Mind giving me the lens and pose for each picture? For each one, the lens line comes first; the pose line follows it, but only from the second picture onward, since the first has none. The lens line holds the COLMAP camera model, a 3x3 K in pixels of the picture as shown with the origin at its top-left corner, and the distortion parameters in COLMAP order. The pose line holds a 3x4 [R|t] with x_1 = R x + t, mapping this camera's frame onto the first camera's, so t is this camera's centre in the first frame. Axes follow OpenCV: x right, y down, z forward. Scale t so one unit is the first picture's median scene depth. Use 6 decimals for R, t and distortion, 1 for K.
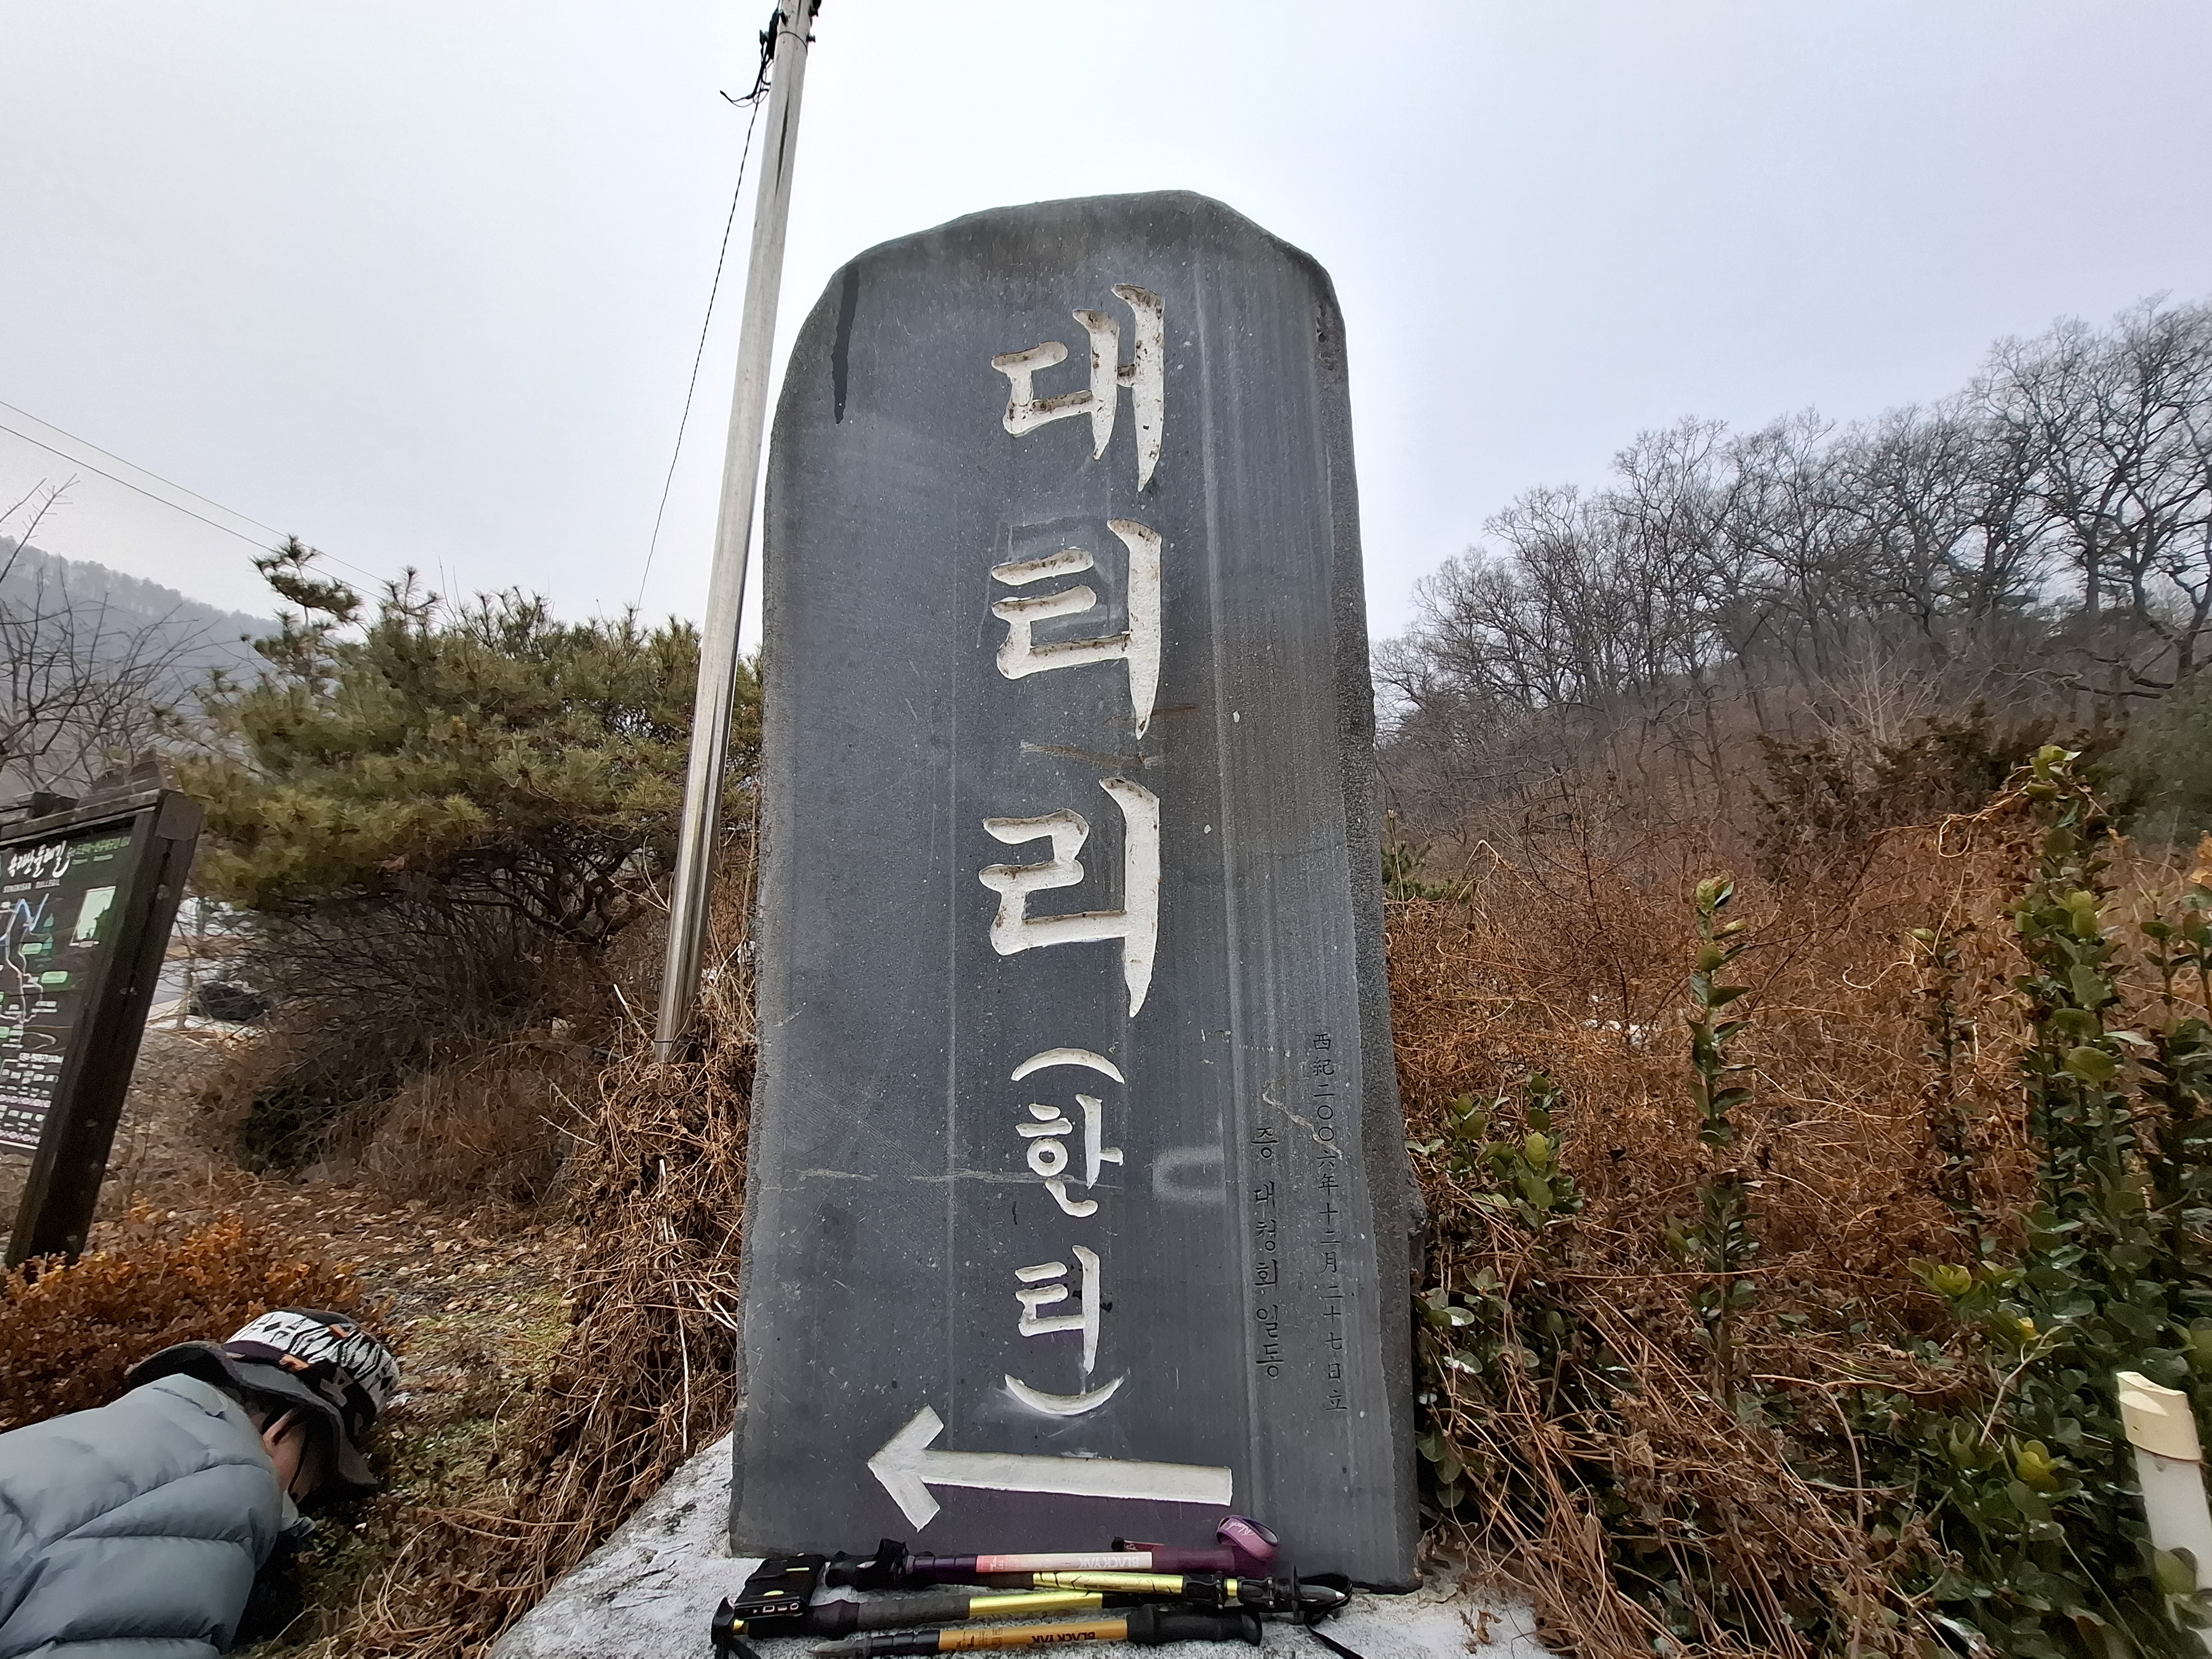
lens RADIAL K [[883.6, 0, 1103.7], [0, 883.6, 827.9], [0, 0, 1]] dist [0.012521, 0.000164]
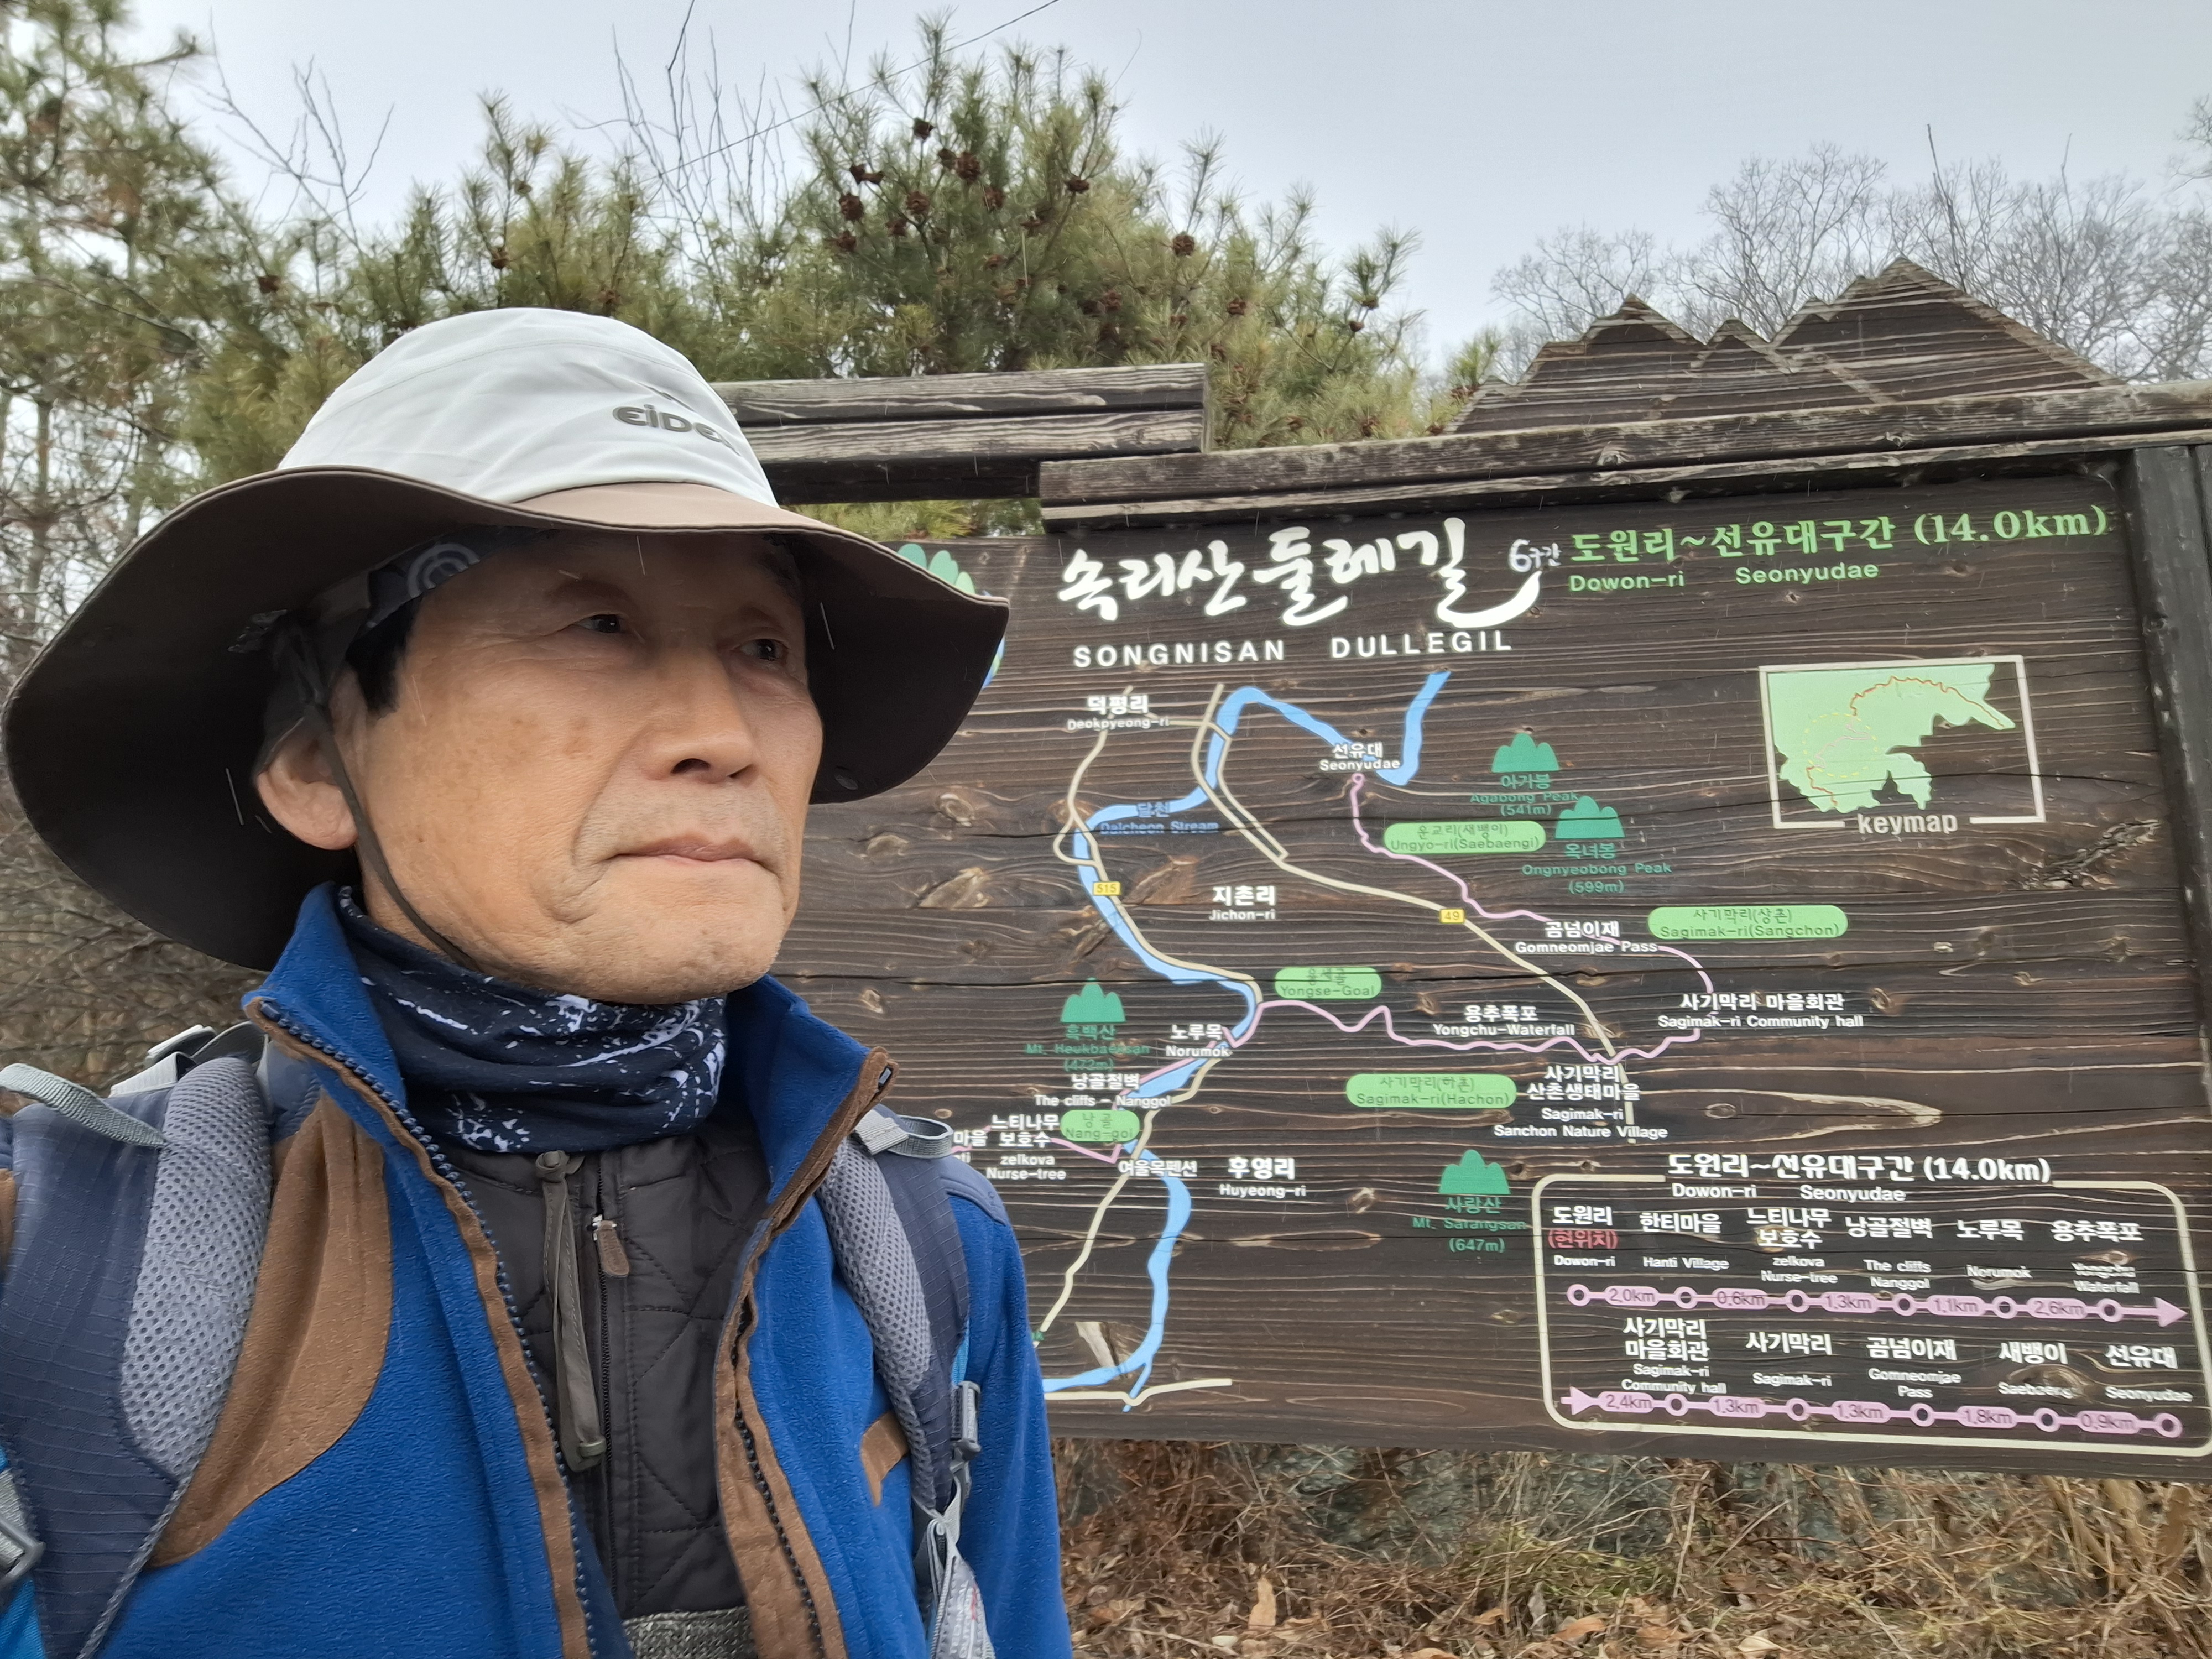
lens RADIAL K [[1613.1, 0, 1102.0], [0, 1613.1, 845.8], [0, 0, 1]] dist [0.035279, 0.003140]
pose [[0.958378, 0.041671, 0.282446, -1.421025], [-0.052952, 0.998071, 0.032421, 0.119803], [-0.280550, -0.046027, 0.958735, 0.454419]]
